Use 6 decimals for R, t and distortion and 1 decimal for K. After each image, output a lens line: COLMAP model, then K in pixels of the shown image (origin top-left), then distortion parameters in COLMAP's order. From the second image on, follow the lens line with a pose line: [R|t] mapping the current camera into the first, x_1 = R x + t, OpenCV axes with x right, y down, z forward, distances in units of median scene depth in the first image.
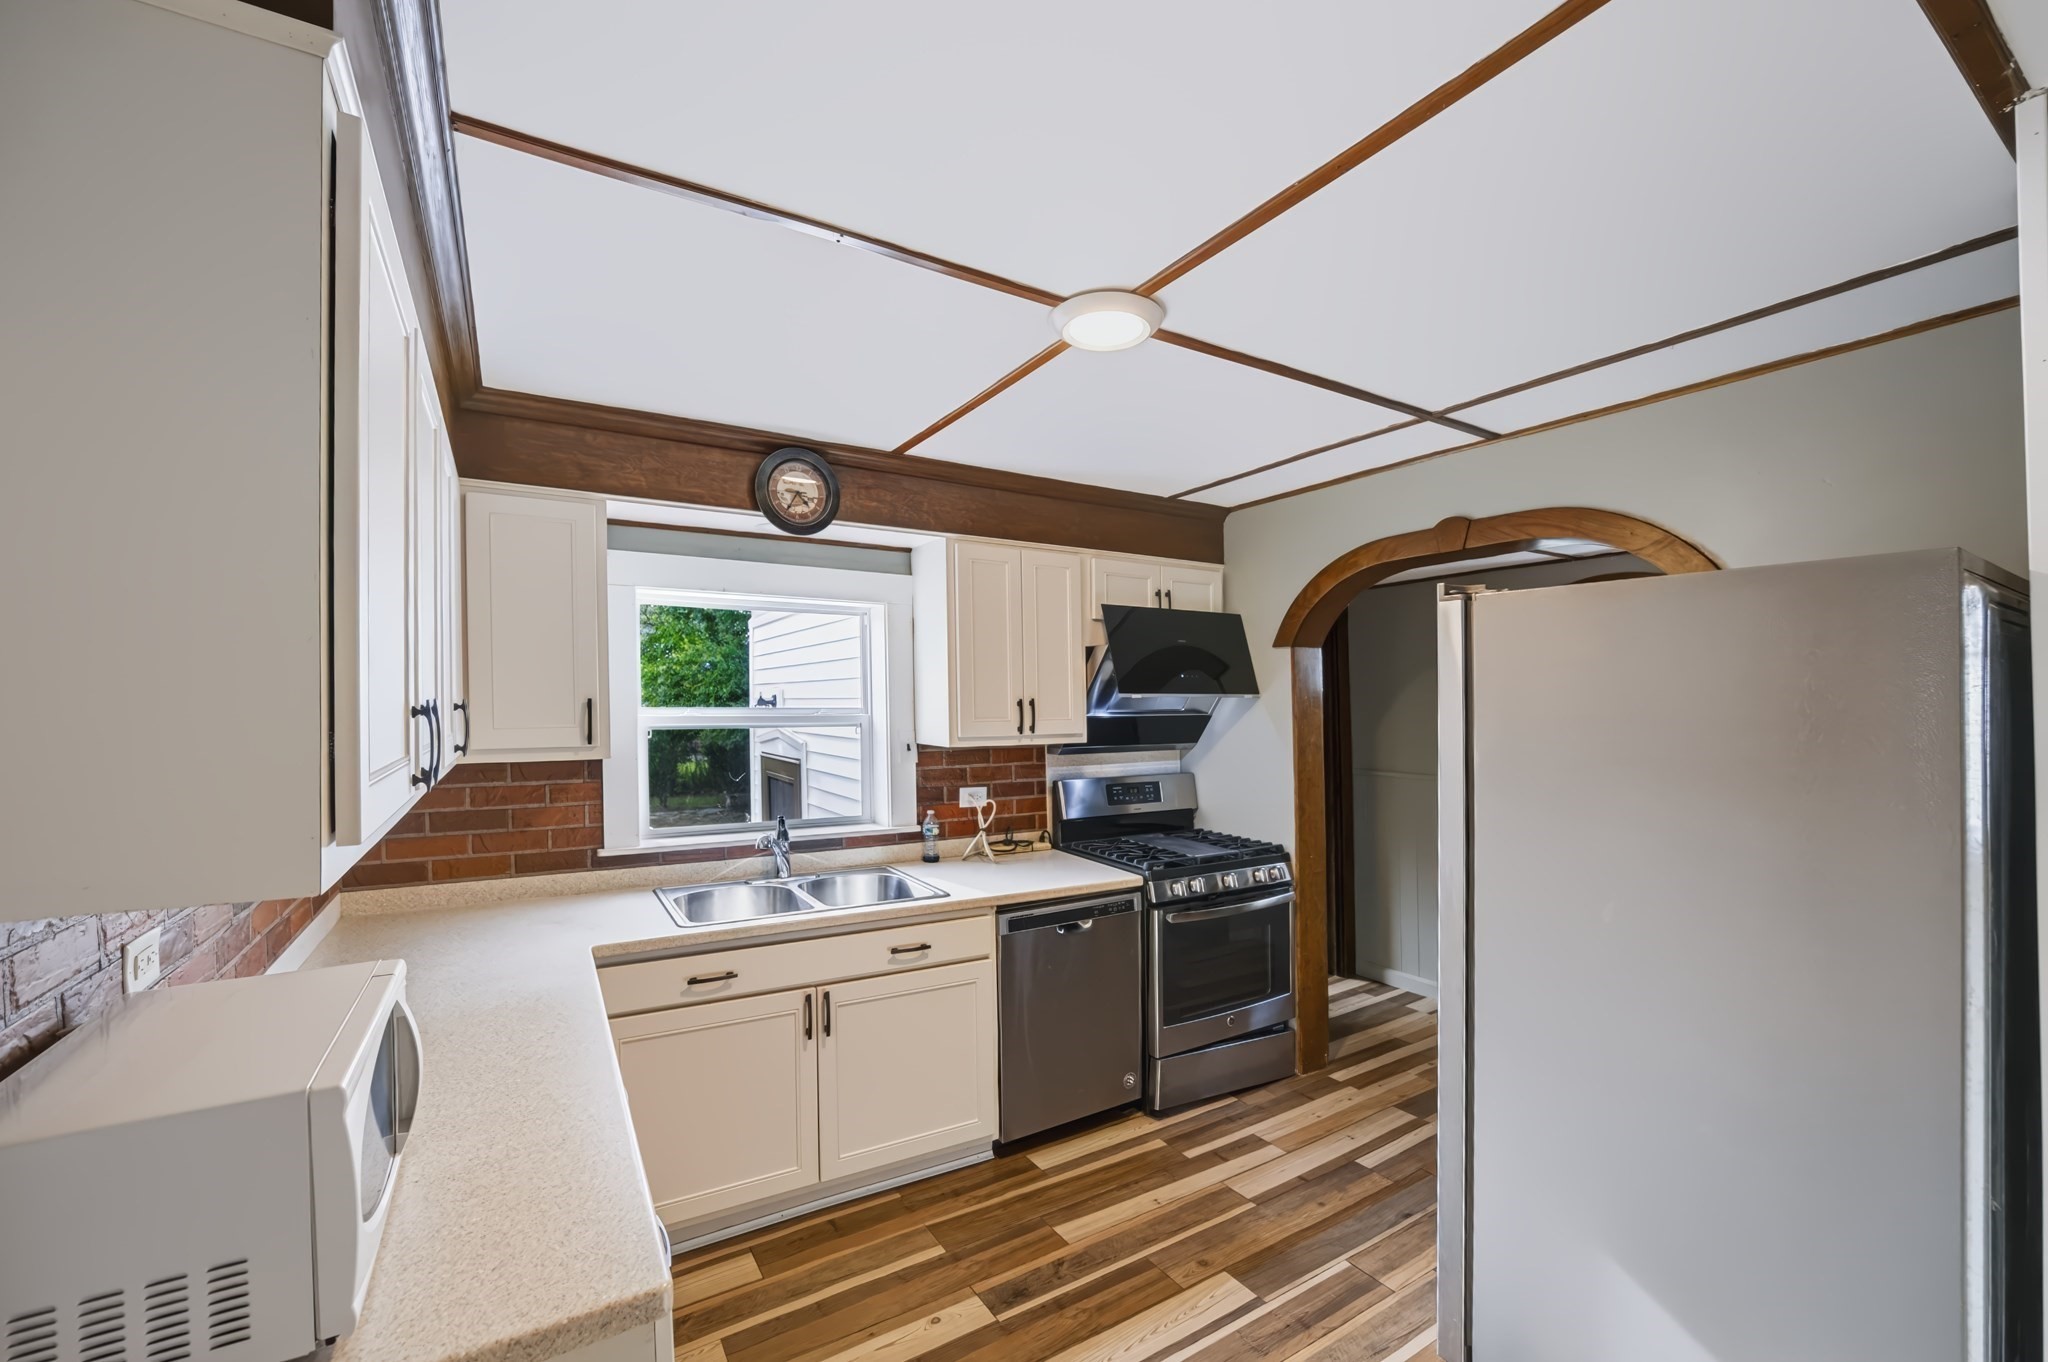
lens RADIAL K [[826.2, 0, 985.2], [0, 826.2, 690.9], [0, 0, 1]] dist [-0.025321, 0.005250]
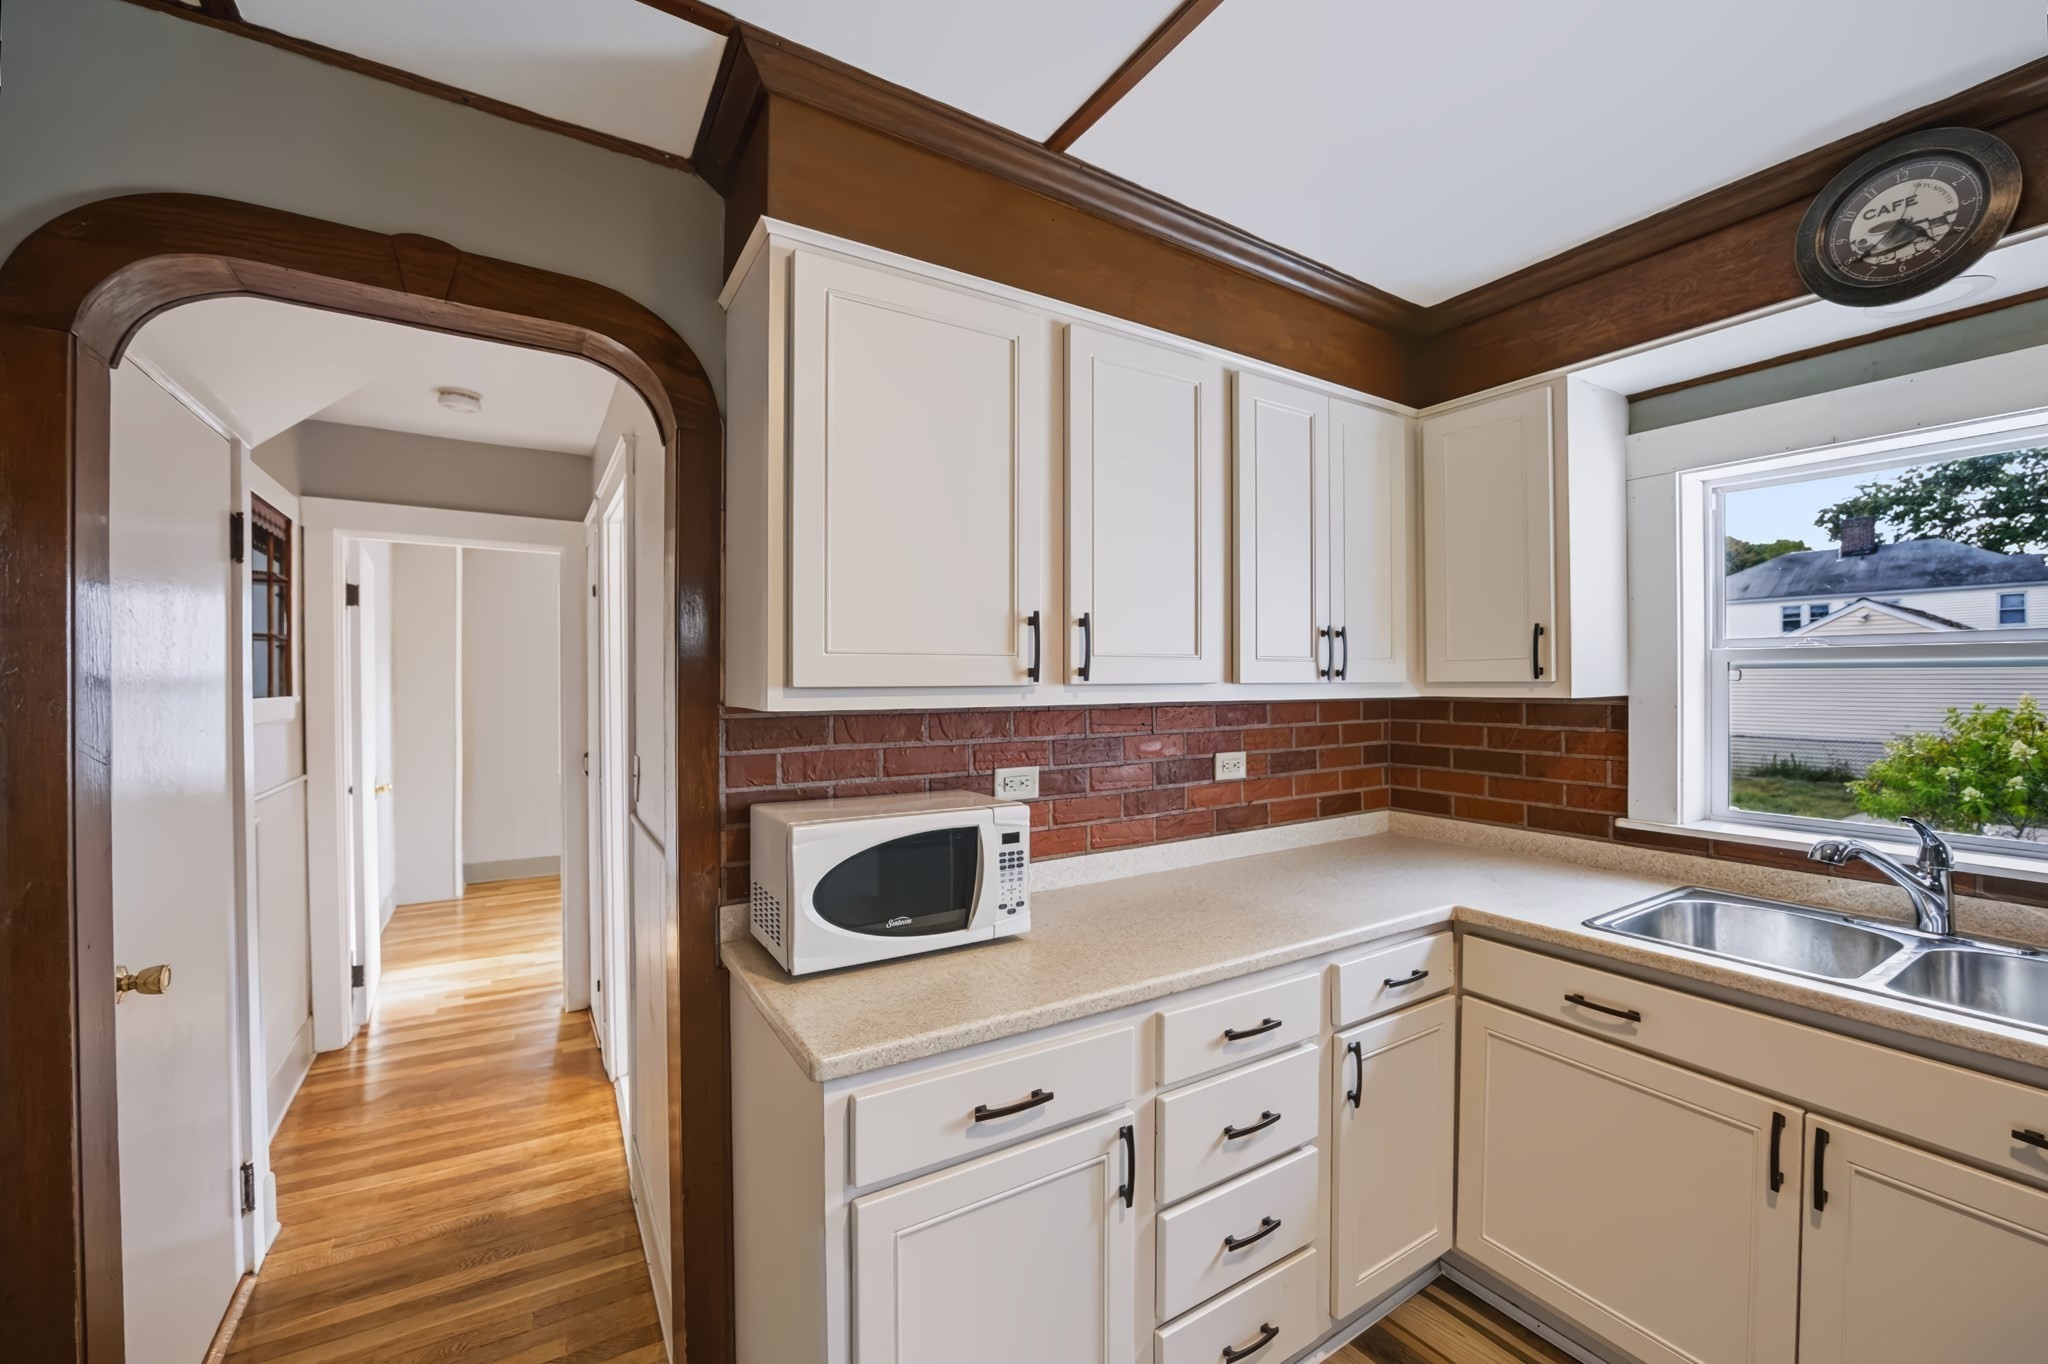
lens RADIAL K [[826.2, 0, 1051.9], [0, 826.2, 689.9], [0, 0, 1]] dist [-0.025321, 0.005250]
pose [[0.050896, 0.010025, -0.998654, 0.230365], [0.019406, 0.999751, 0.011025, 0.041774], [0.998515, -0.019941, 0.050688, 0.339744]]
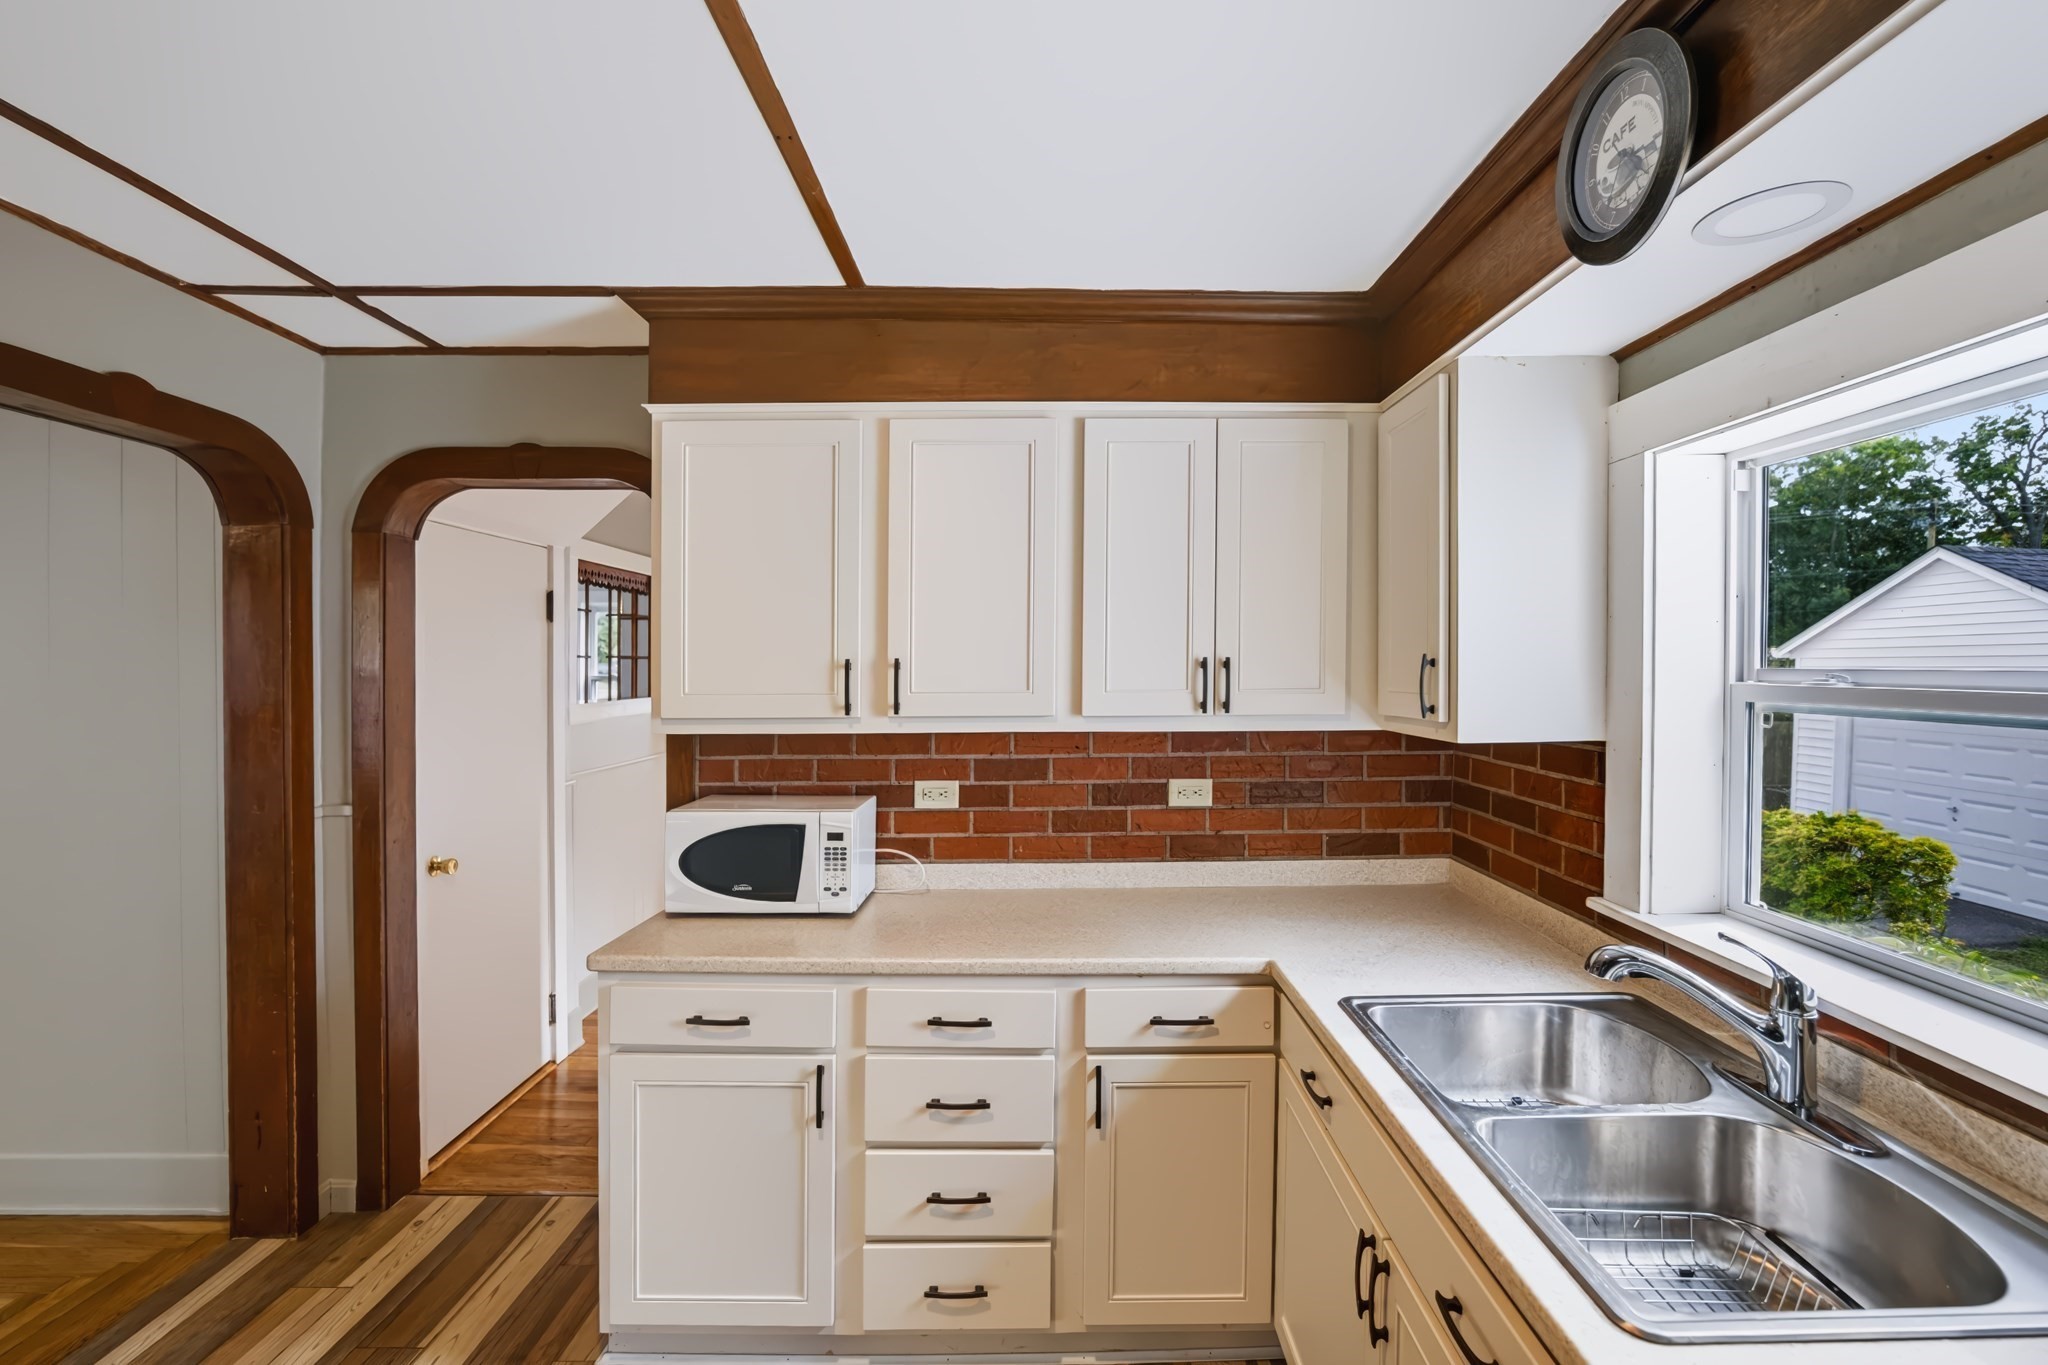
lens RADIAL K [[924.9, 0, 1065.8], [0, 924.9, 674.7], [0, 0, 1]] dist [-0.019701, -0.000442]
pose [[-0.485151, 0.011991, -0.874348, 0.263156], [0.017293, 0.999842, 0.004116, 0.013618], [0.874259, -0.013123, -0.485282, 0.807997]]
